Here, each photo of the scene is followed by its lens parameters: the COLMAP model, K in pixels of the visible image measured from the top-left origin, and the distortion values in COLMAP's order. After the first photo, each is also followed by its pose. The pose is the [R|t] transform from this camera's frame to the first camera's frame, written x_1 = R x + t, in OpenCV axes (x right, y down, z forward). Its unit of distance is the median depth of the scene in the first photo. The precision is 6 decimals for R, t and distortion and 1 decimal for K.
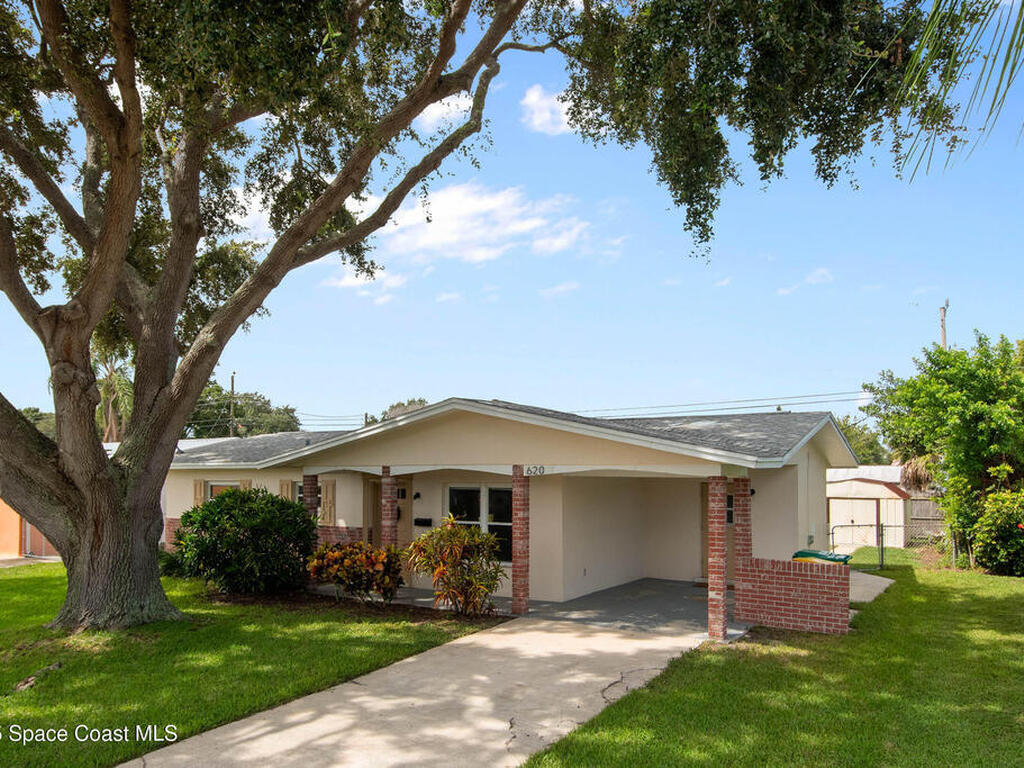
lens RADIAL K [[756.7, 0, 485.9], [0, 756.7, 448.1], [0, 0, 1]] dist [0.011349, 0.001317]
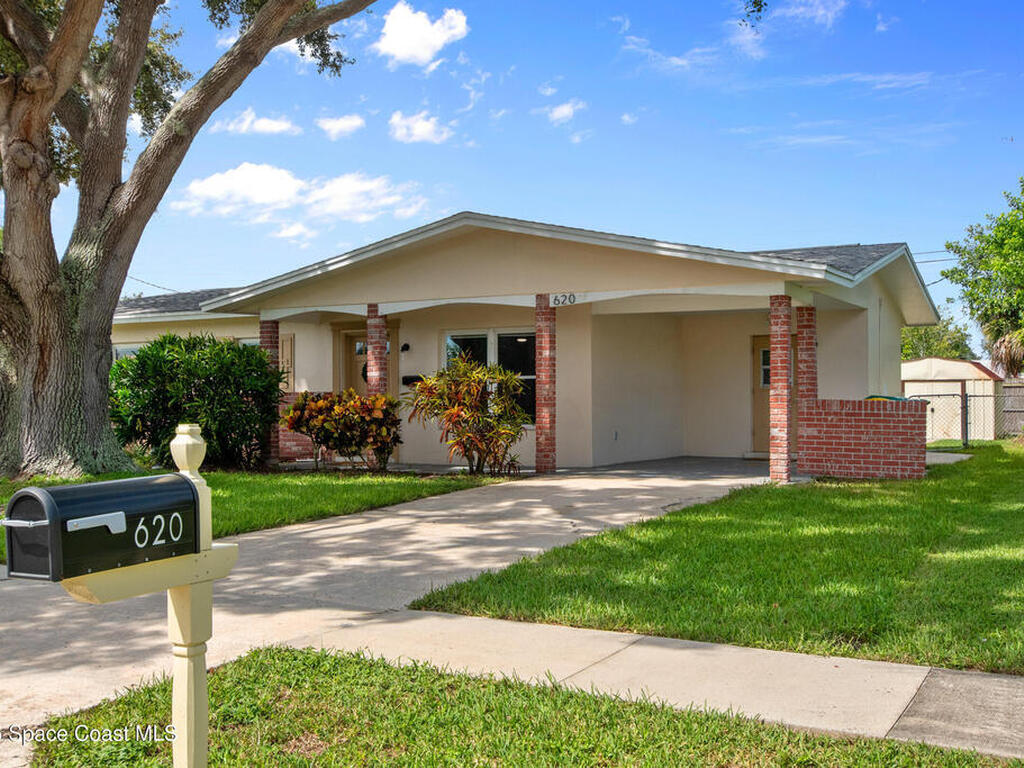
lens RADIAL K [[1111.2, 0, 515.2], [0, 1111.2, 389.1], [0, 0, 1]] dist [0.014246, -0.019046]
pose [[0.996021, -0.003036, 0.089068, -0.101778], [0.001818, 0.999904, 0.013748, 0.116215], [-0.089101, -0.013532, 0.995931, -0.222274]]
